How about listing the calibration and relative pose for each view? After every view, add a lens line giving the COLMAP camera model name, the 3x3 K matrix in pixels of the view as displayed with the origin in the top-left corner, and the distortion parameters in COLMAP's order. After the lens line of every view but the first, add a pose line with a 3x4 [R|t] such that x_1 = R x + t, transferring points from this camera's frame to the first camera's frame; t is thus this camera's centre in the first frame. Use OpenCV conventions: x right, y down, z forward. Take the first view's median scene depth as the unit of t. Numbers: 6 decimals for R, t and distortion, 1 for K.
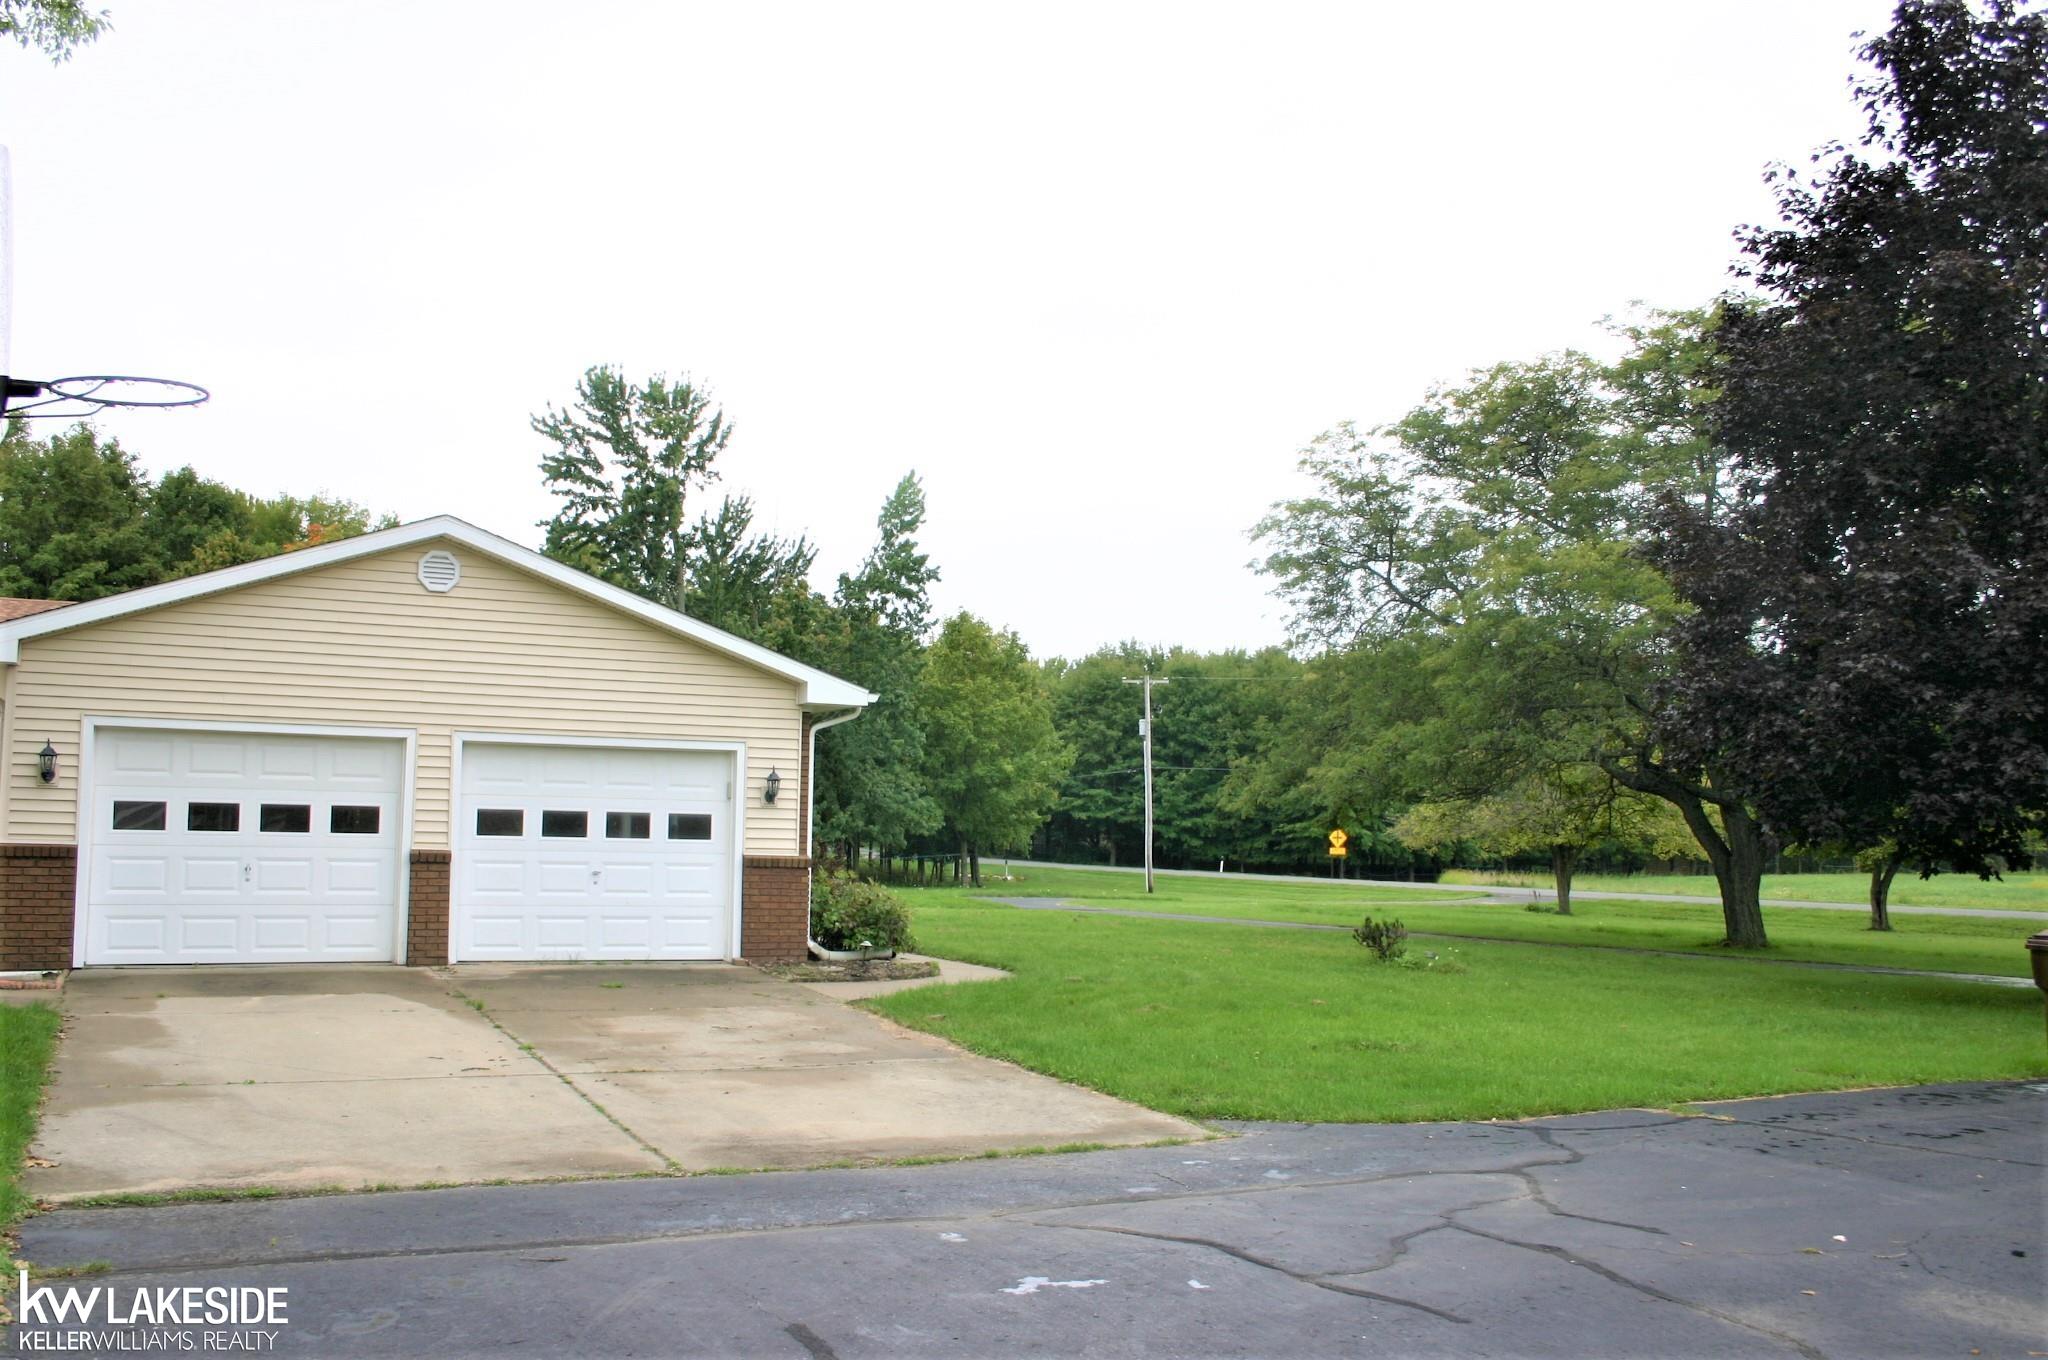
lens RADIAL K [[2035.9, 0, 1026.1], [0, 2035.9, 679.5], [0, 0, 1]] dist [0.000420, 0.000000]
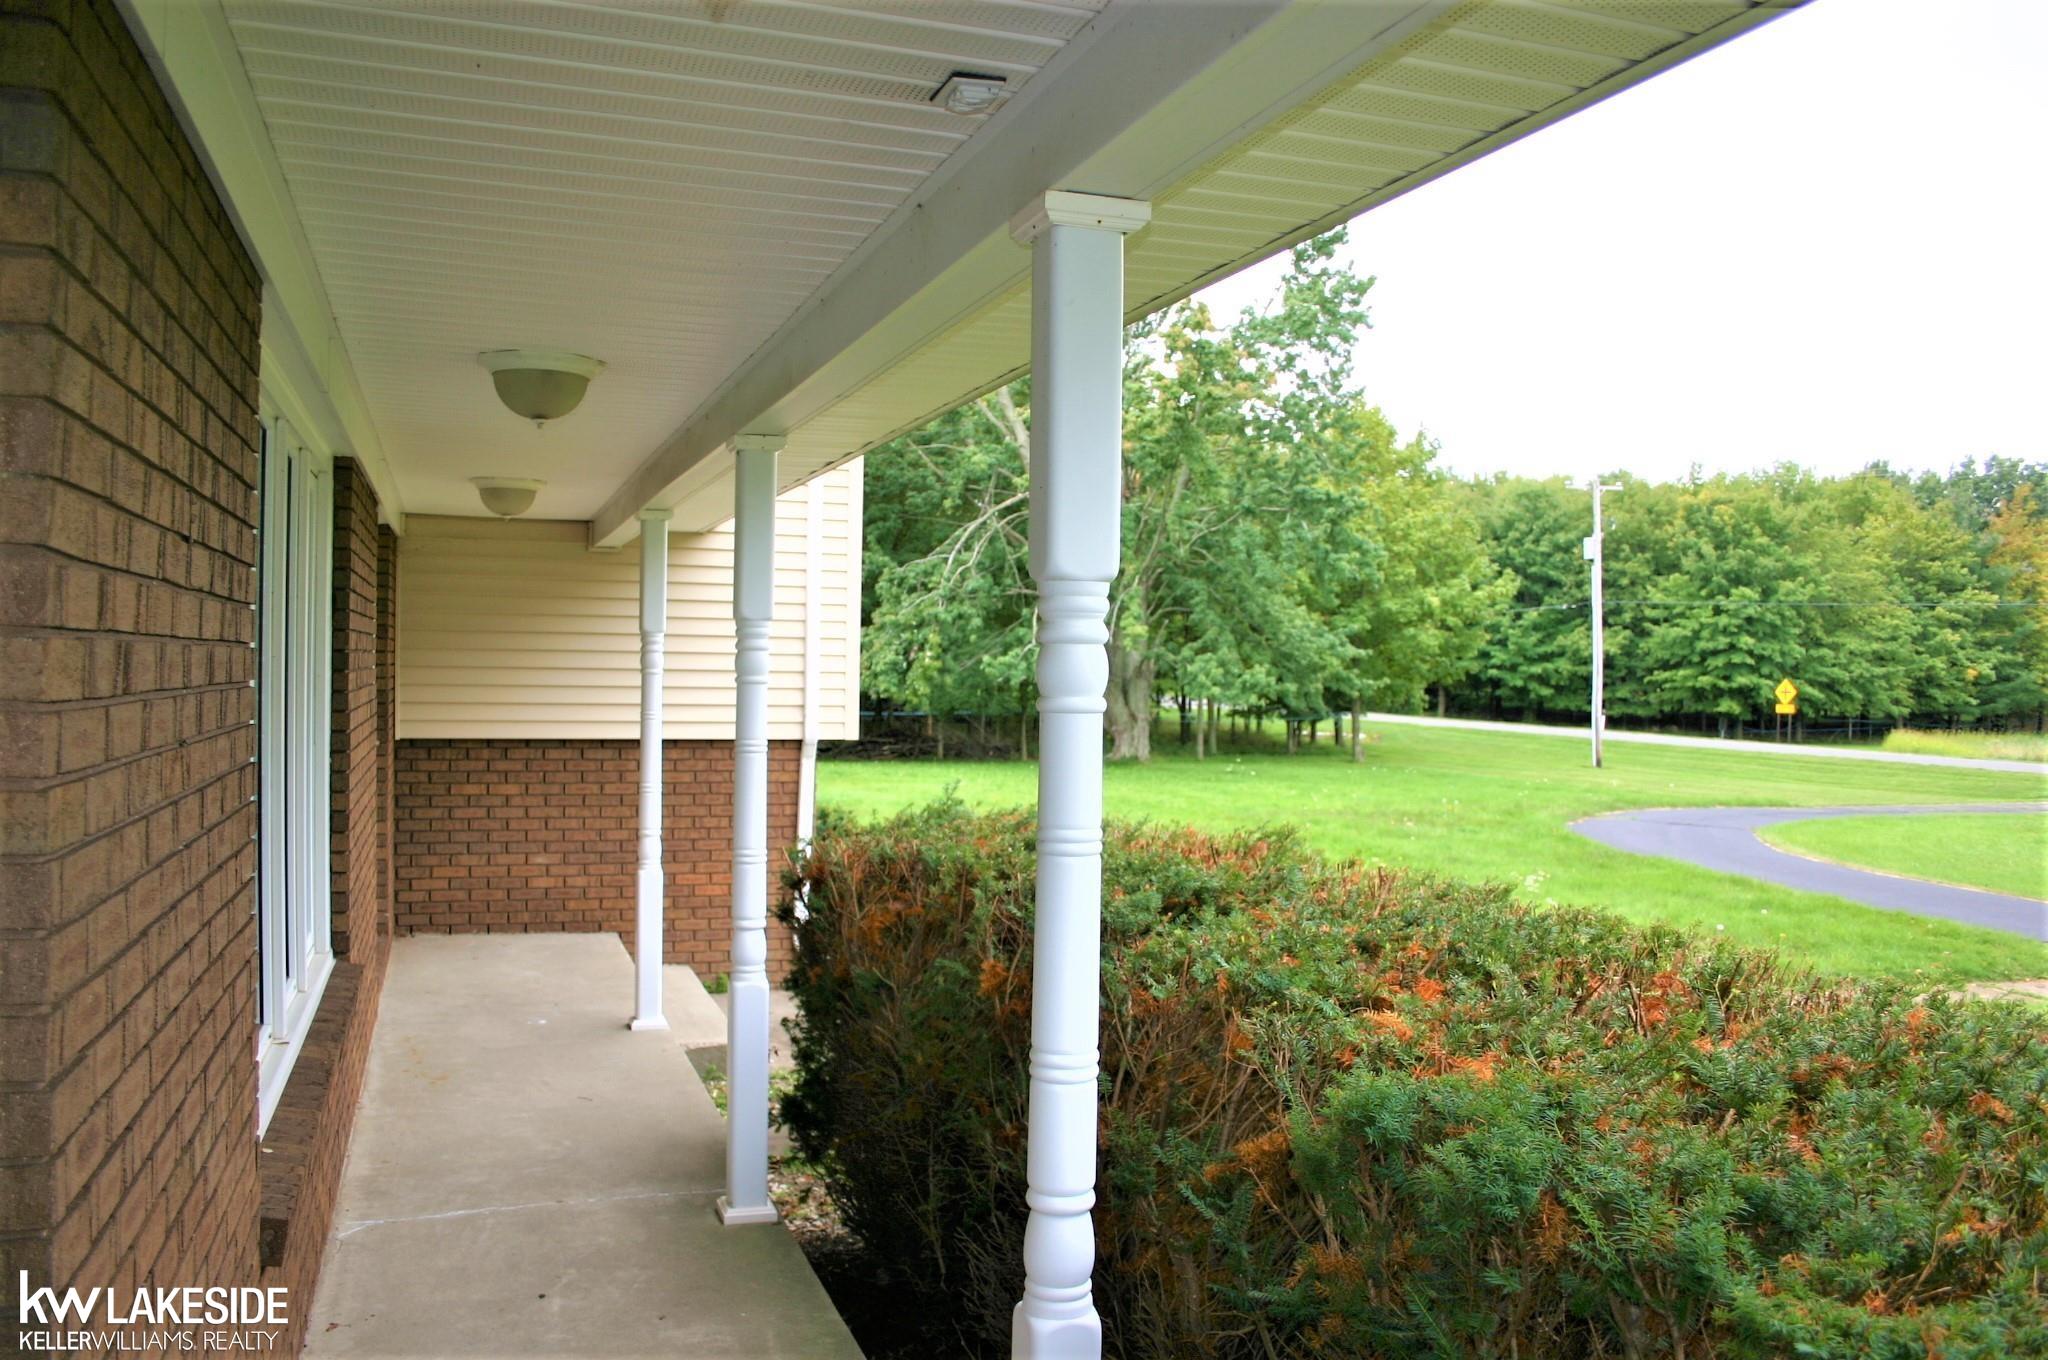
lens RADIAL K [[1643.9, 0, 1023.5], [0, 1643.9, 678.4], [0, 0, 1]] dist [-0.121080, 0.033350]
pose [[0.995099, 0.003462, -0.098822, -0.070240], [0.004827, 0.996494, 0.083520, 0.015589], [0.098765, -0.083588, 0.991594, 0.291698]]
